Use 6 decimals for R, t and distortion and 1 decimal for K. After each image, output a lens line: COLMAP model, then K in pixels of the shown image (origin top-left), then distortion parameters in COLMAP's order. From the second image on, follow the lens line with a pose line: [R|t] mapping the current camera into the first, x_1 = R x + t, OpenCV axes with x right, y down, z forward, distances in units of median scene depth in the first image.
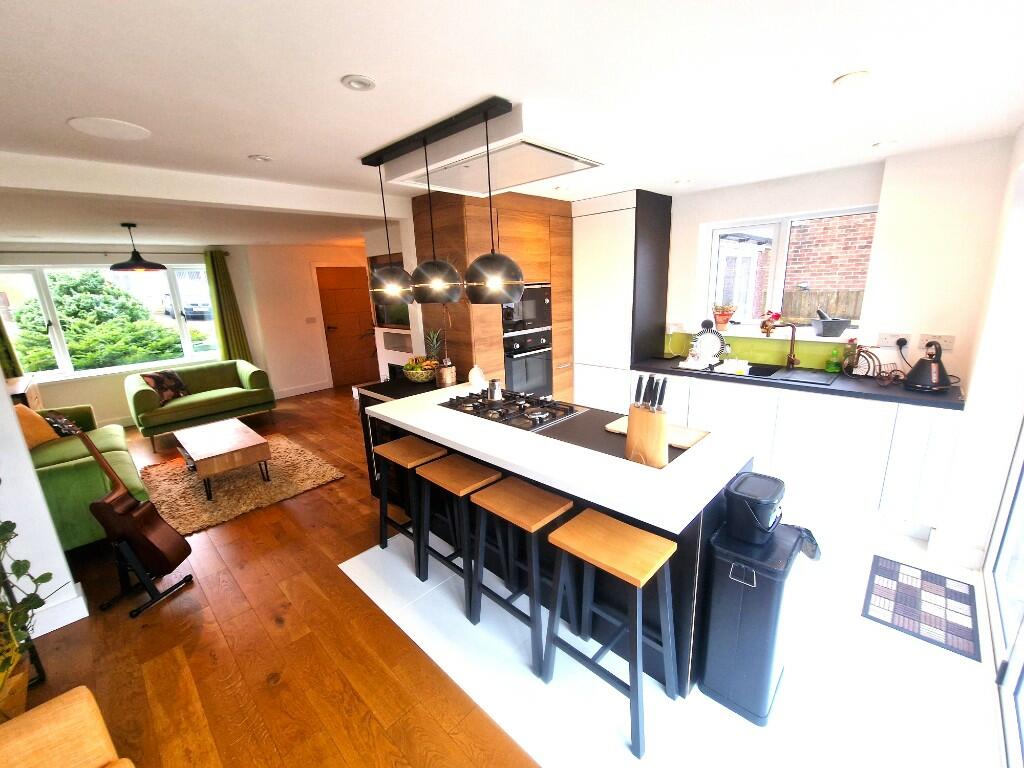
lens RADIAL K [[419.3, 0, 512.9], [0, 419.3, 389.0], [0, 0, 1]] dist [-0.000452, -0.001310]
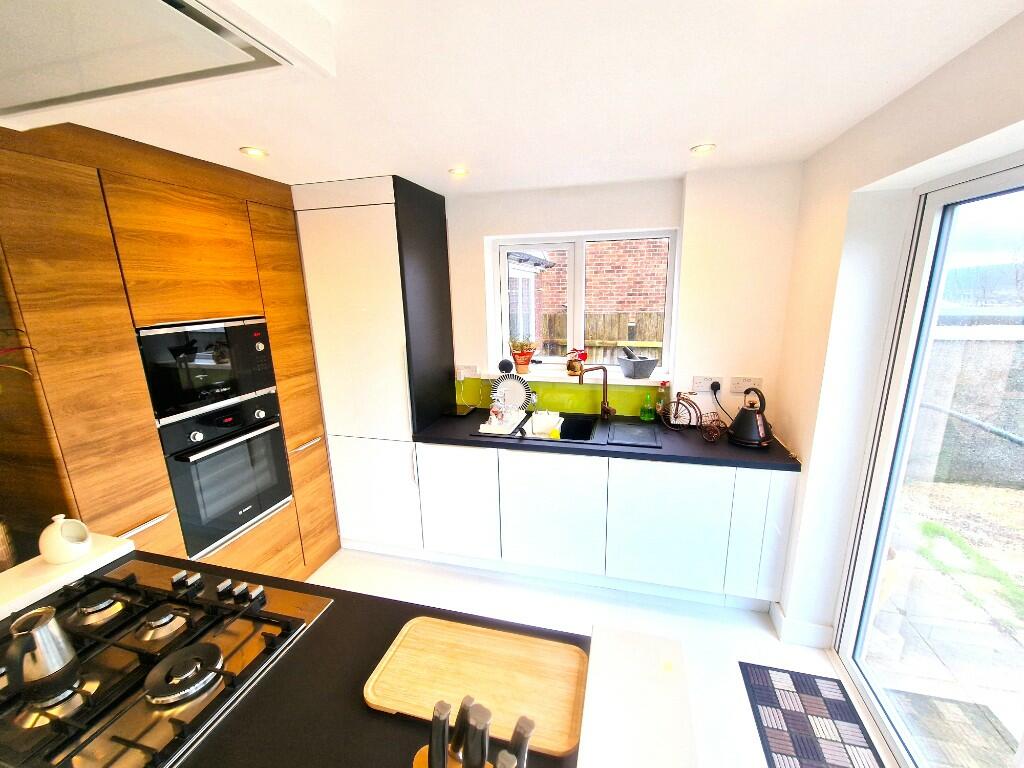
lens RADIAL K [[419.3, 0, 519.9], [0, 419.3, 385.7], [0, 0, 1]] dist [-0.000452, -0.001310]
pose [[0.868895, -0.092904, 0.486200, 0.113279], [0.110202, 0.993884, -0.007030, -0.118077], [-0.482574, 0.059688, 0.873819, 0.333525]]
